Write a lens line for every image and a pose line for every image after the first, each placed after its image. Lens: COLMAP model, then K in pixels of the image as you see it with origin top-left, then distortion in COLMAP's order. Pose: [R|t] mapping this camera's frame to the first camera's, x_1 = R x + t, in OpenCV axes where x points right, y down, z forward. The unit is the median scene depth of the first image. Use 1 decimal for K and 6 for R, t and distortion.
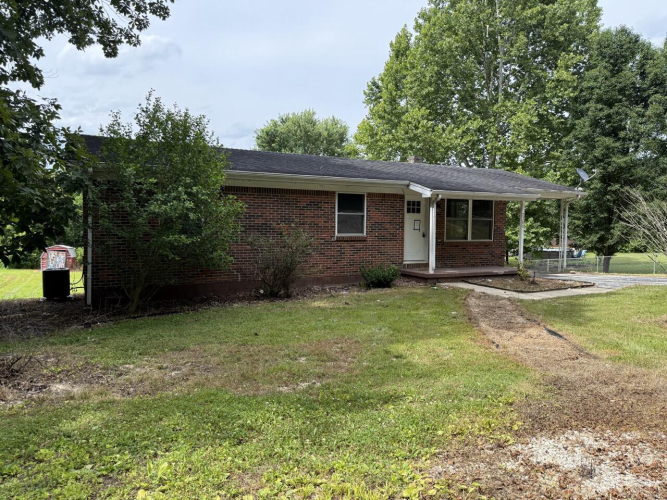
lens RADIAL K [[467.5, 0, 333.6], [0, 467.5, 249.4], [0, 0, 1]] dist [-0.000765, 0.000072]
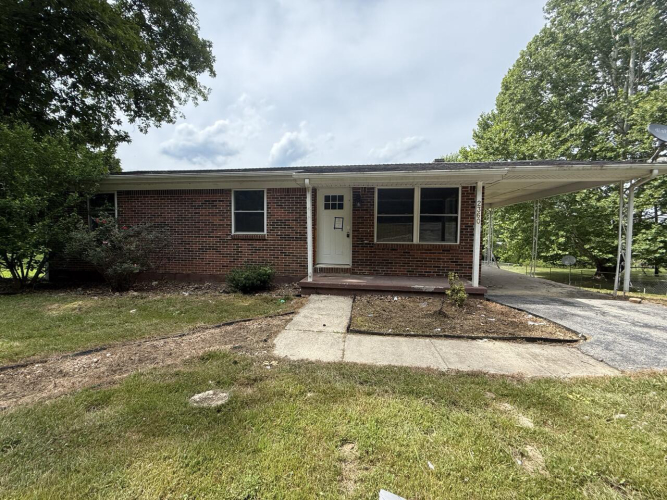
lens RADIAL K [[260.8, 0, 333.3], [0, 260.8, 250.8], [0, 0, 1]] dist [-0.000240, 0.000310]
pose [[0.824685, 0.030486, -0.564771, 0.478660], [-0.033555, 0.999425, 0.004950, -0.003623], [0.564597, 0.014869, 0.825233, 0.645989]]
